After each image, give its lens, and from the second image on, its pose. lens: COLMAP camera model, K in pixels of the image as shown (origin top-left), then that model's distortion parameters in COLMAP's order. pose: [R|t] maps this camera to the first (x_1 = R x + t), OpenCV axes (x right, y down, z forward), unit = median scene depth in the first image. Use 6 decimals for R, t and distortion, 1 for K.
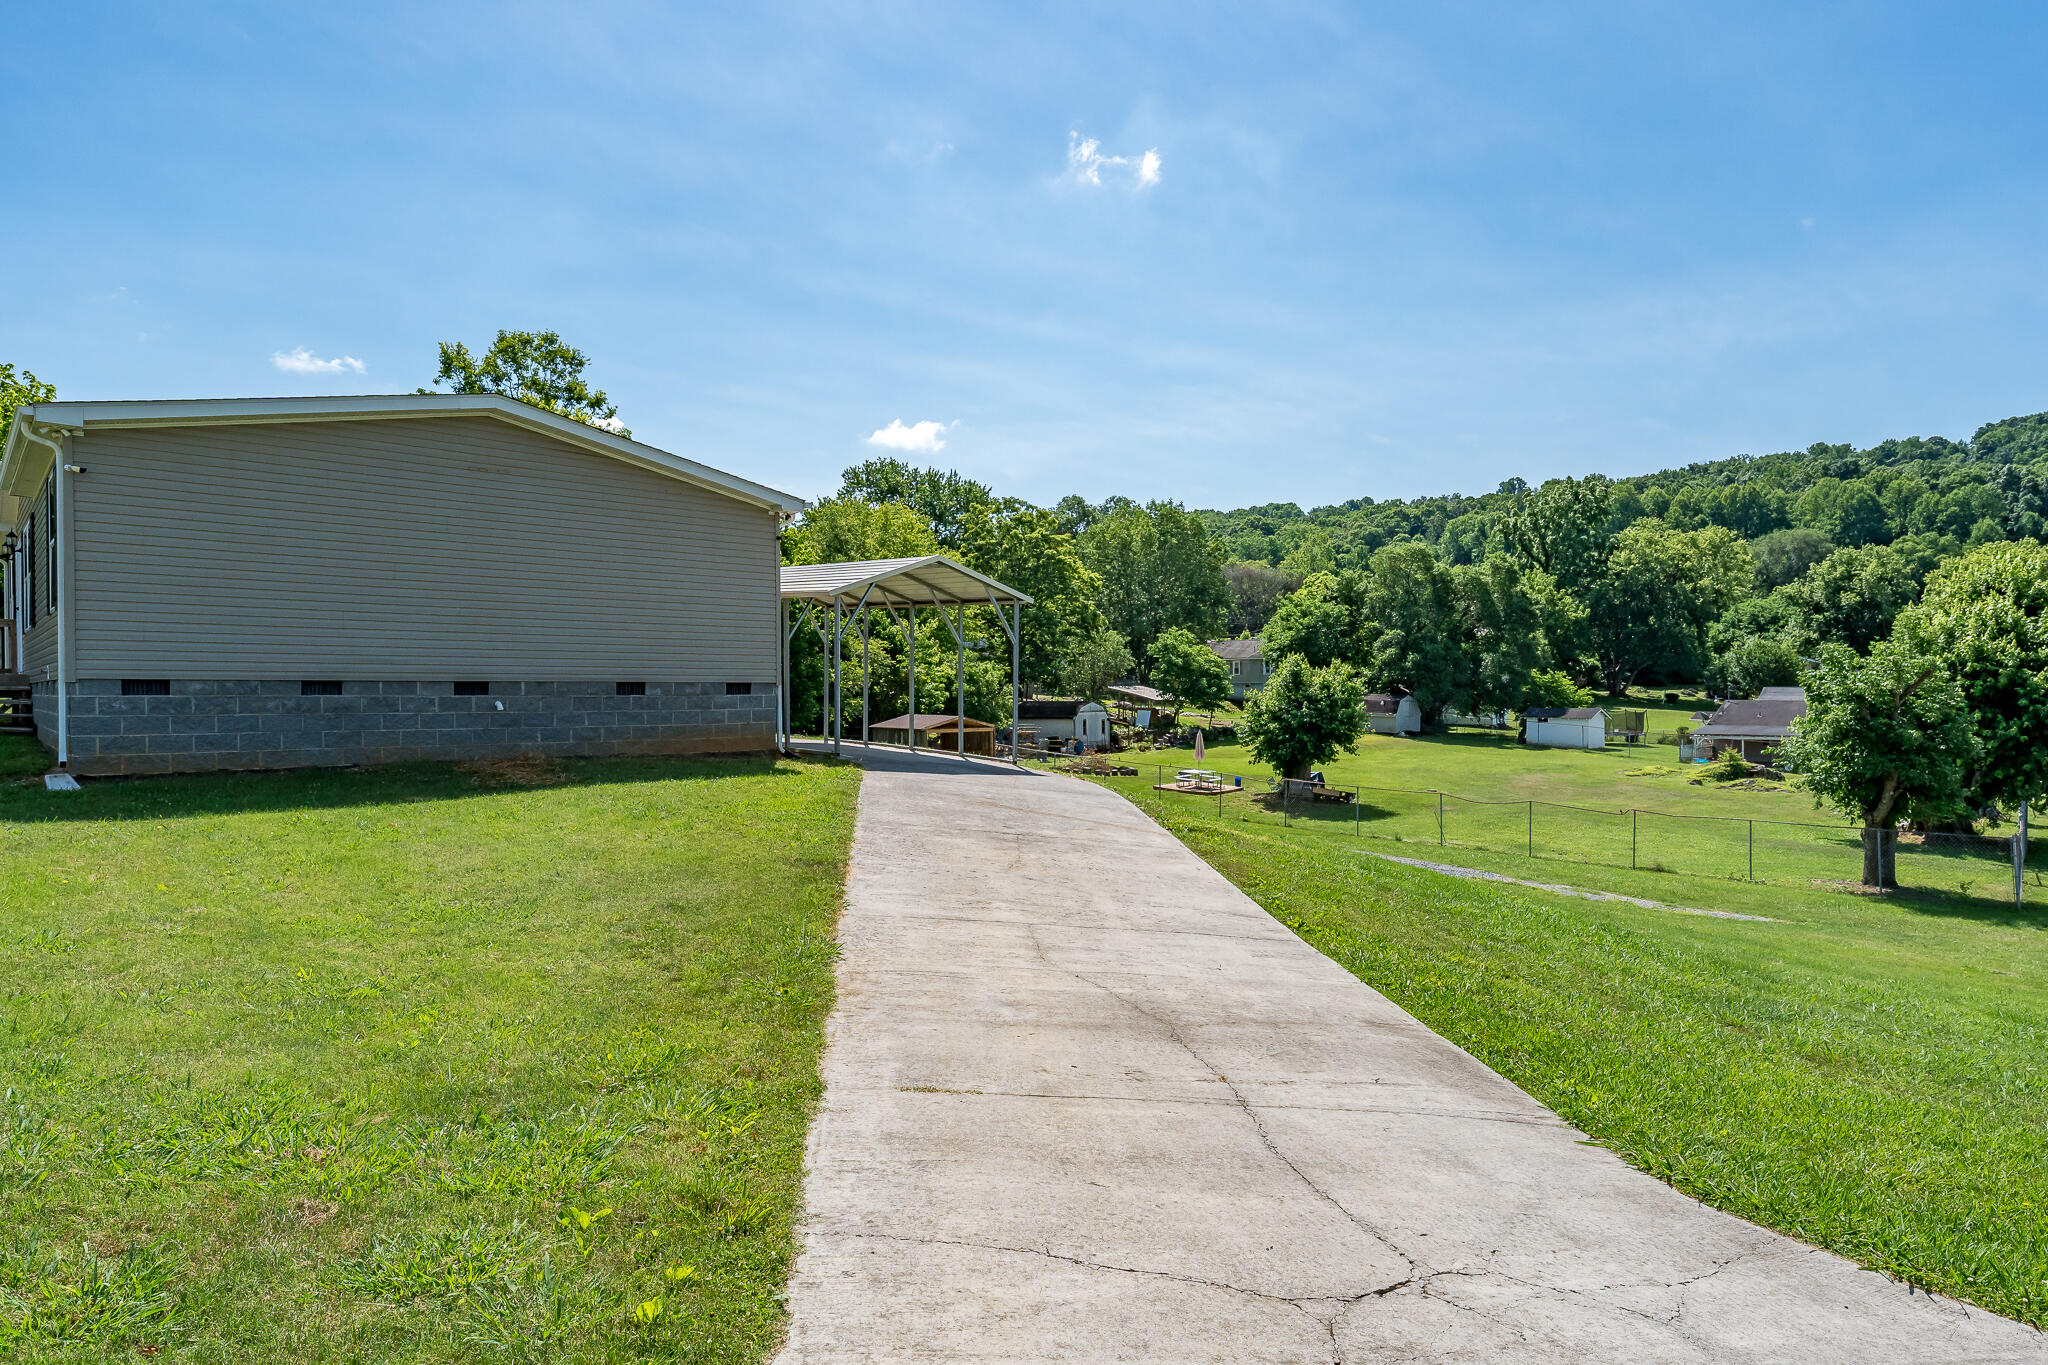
lens RADIAL K [[1199.3, 0, 1024.0], [0, 1199.3, 682.5], [0, 0, 1]] dist [0.001632, 0.000864]
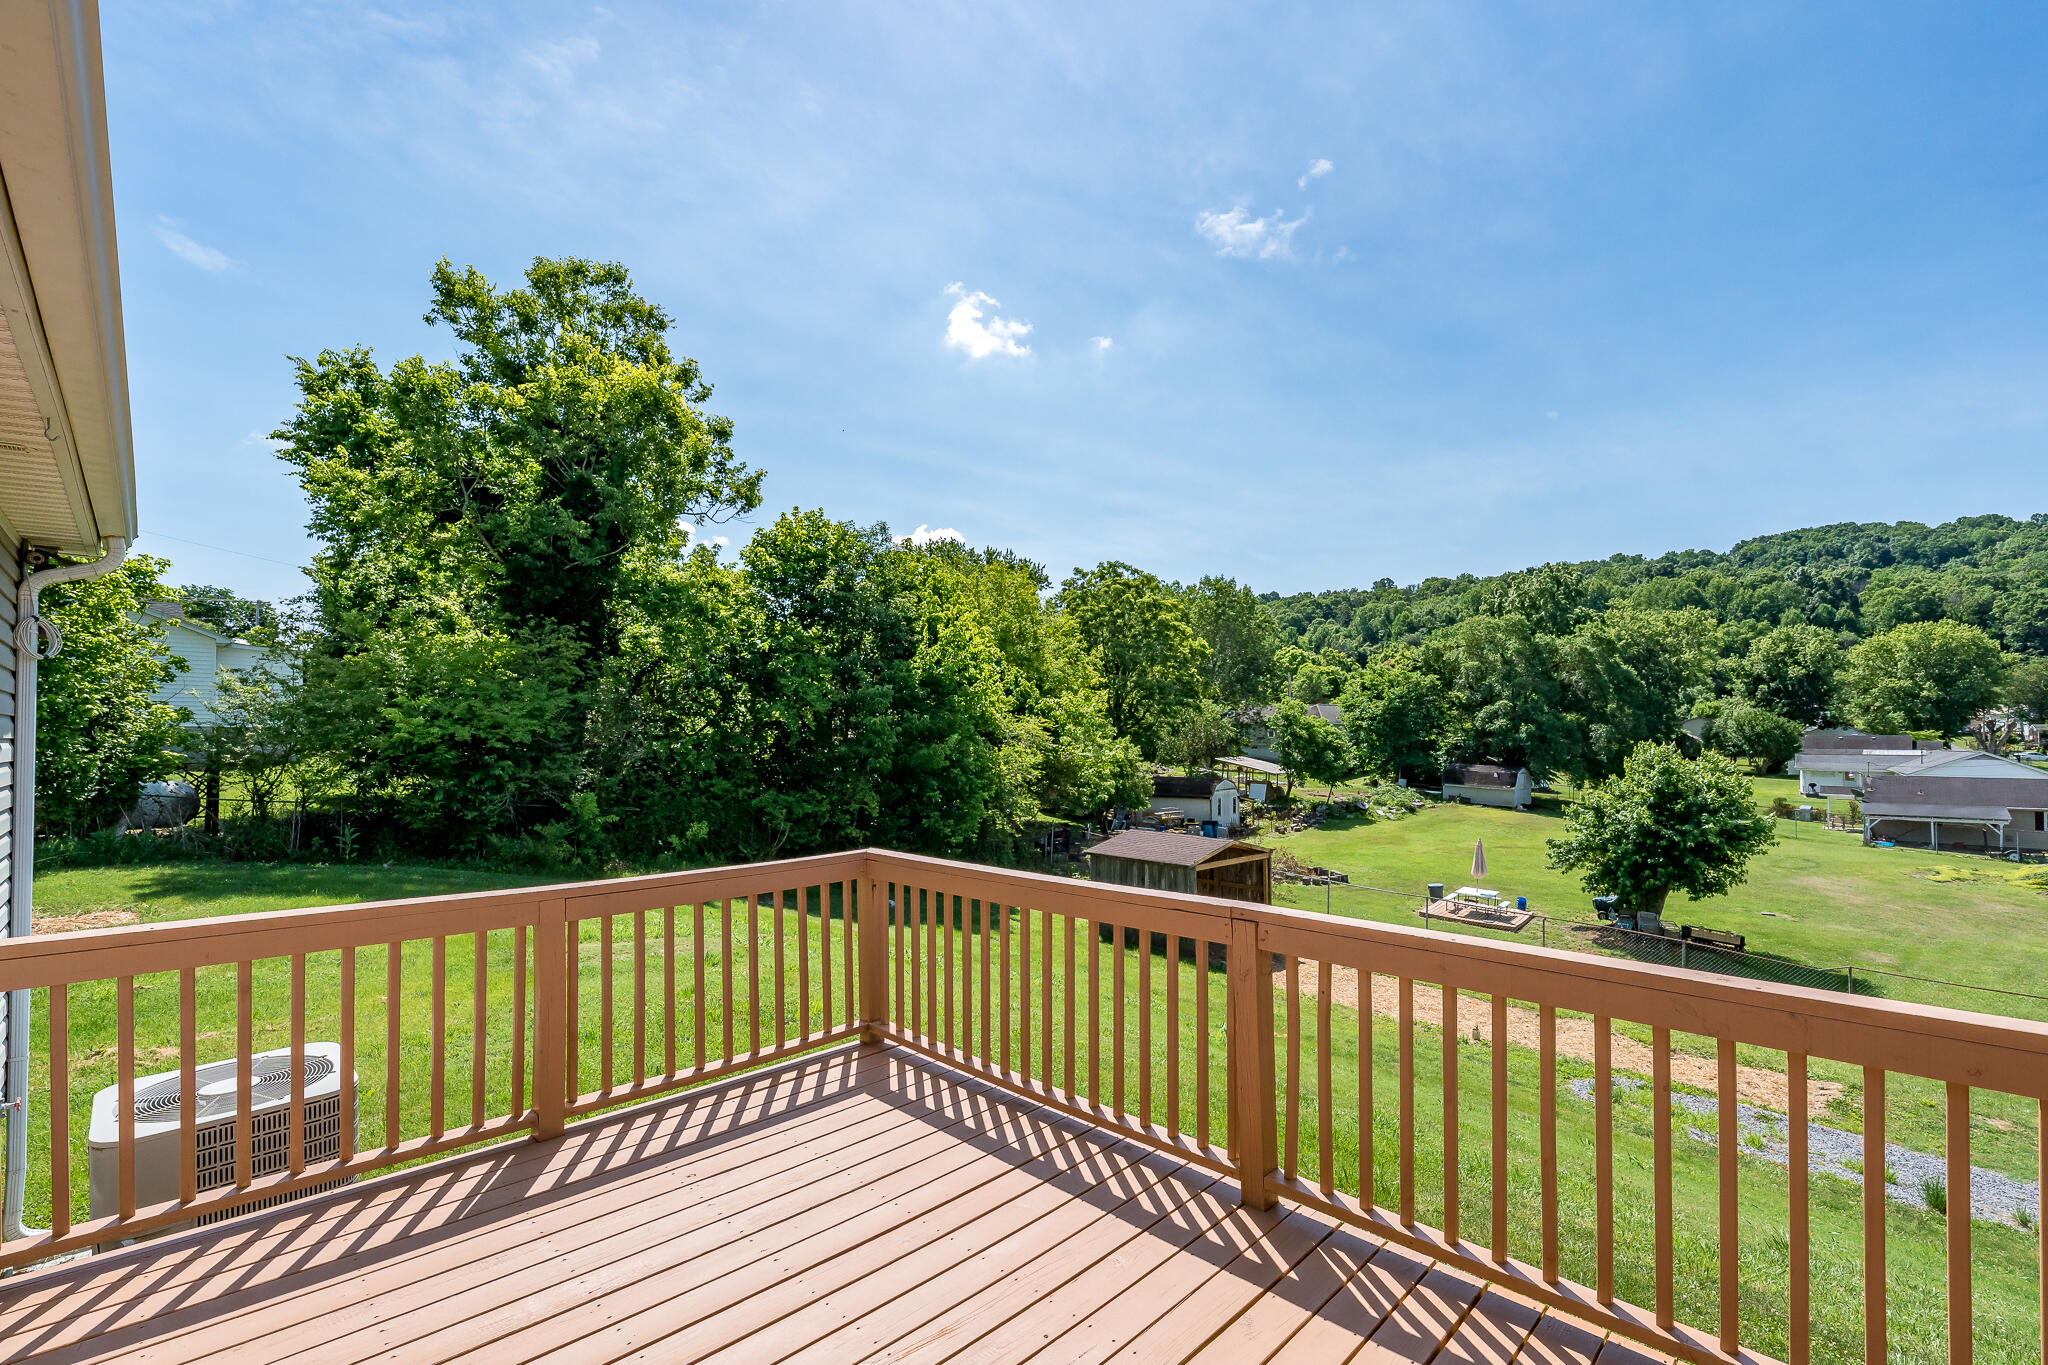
lens RADIAL K [[883.9, 0, 1032.7], [0, 883.9, 703.1], [0, 0, 1]] dist [-0.000445, -0.000163]
pose [[0.999070, 0.003869, 0.042934, -0.069107], [-0.002575, 0.999542, -0.030158, -0.012215], [-0.043031, 0.030019, 0.998623, 0.191297]]
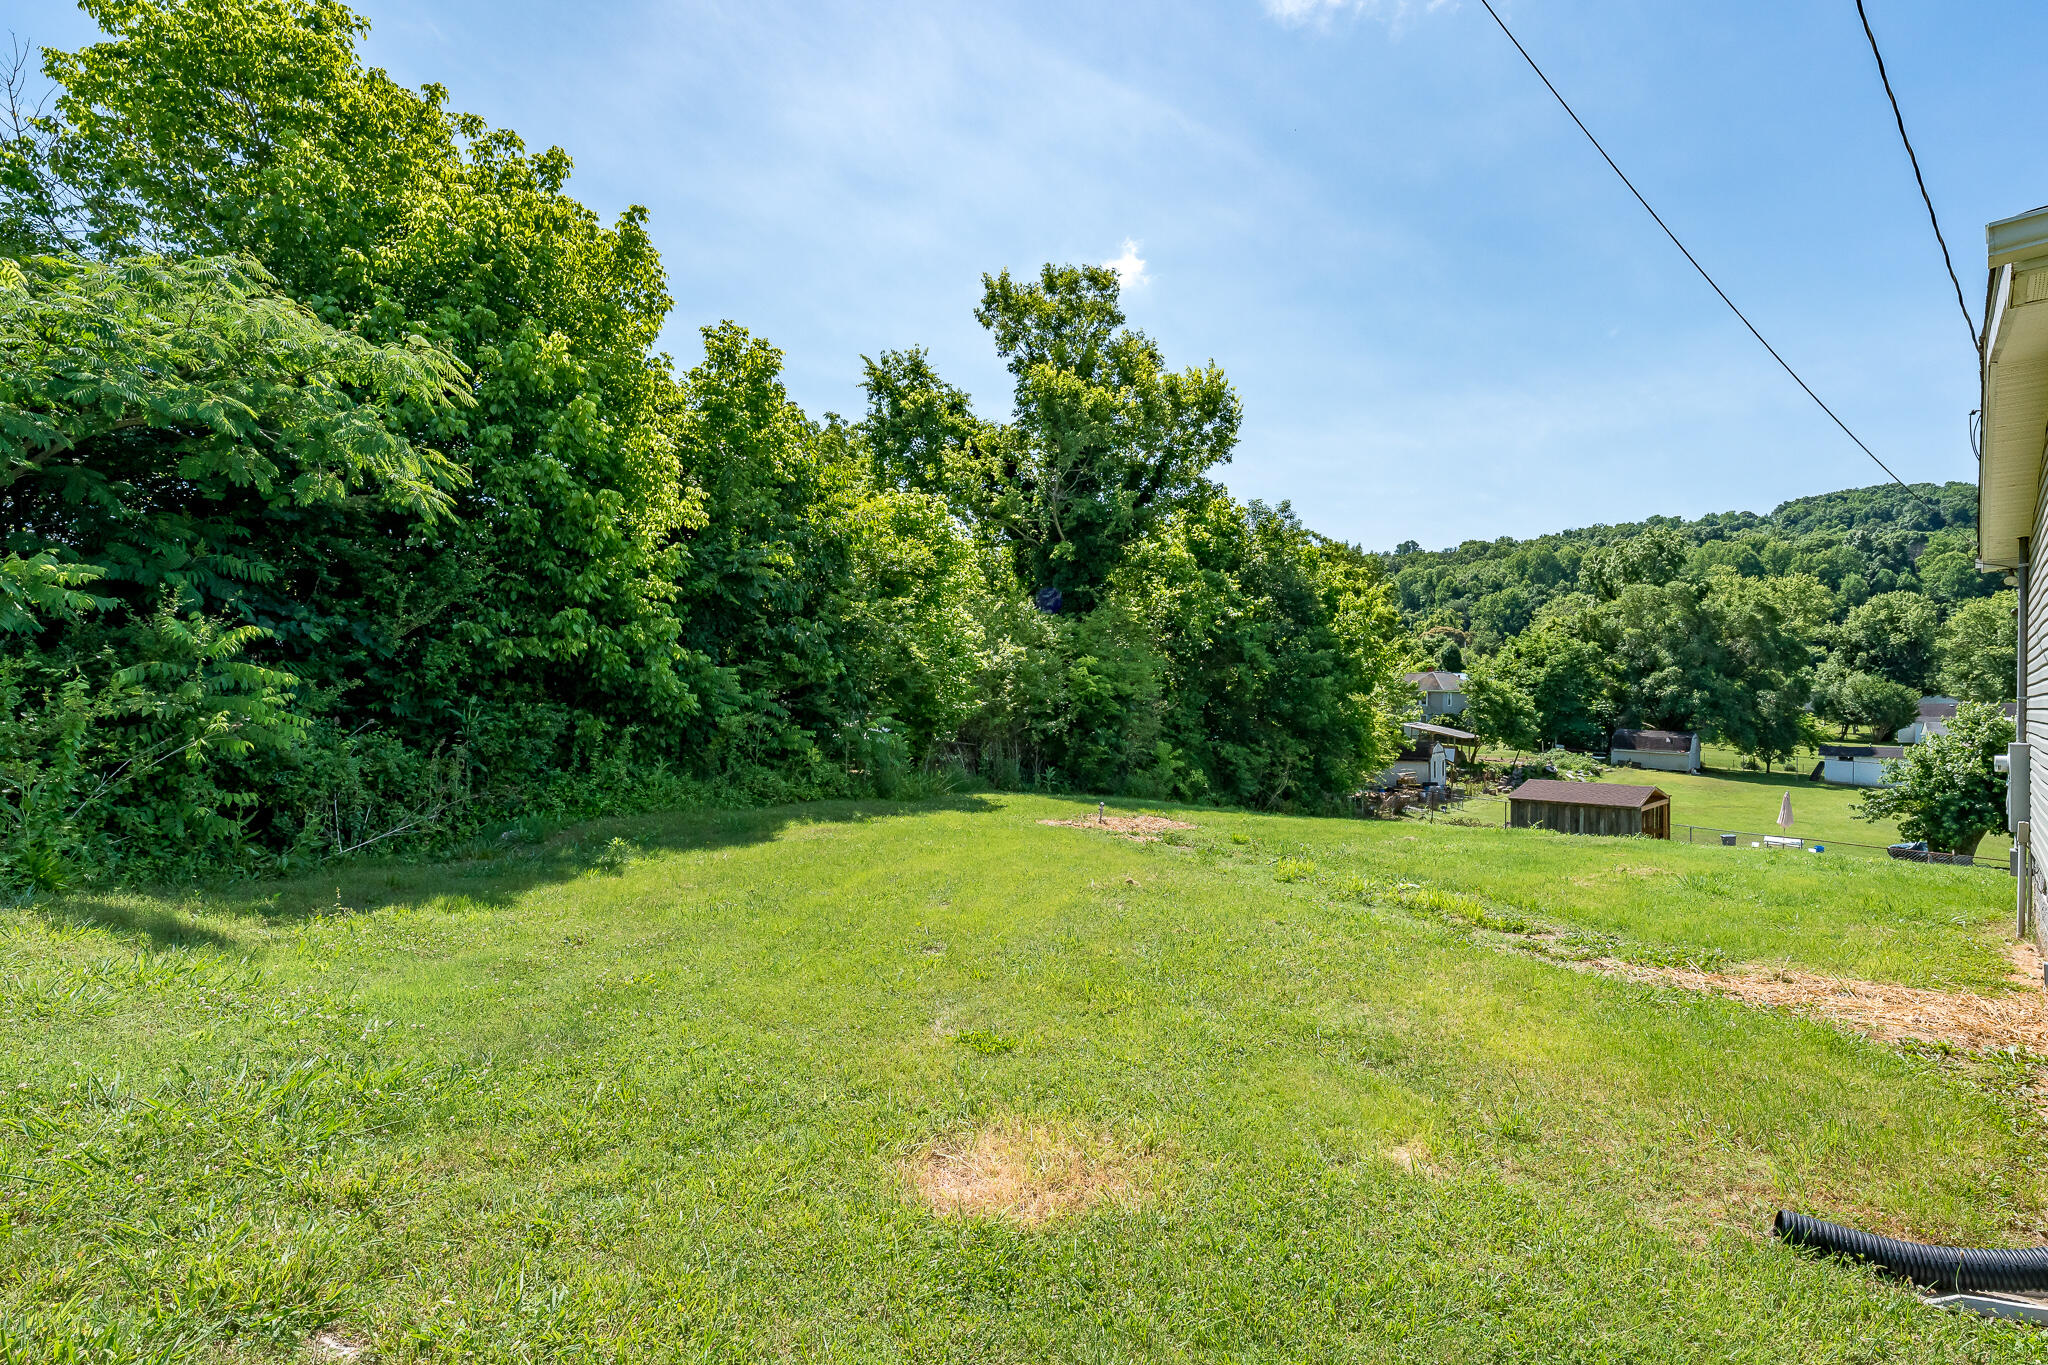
lens RADIAL K [[944.0, 0, 1022.6], [0, 944.0, 707.2], [0, 0, 1]] dist [-0.000284, -0.000130]
pose [[0.998177, 0.000630, 0.060357, -0.182126], [-0.000958, 0.999985, 0.005418, -0.009144], [-0.060353, -0.005466, 0.998162, 0.160487]]
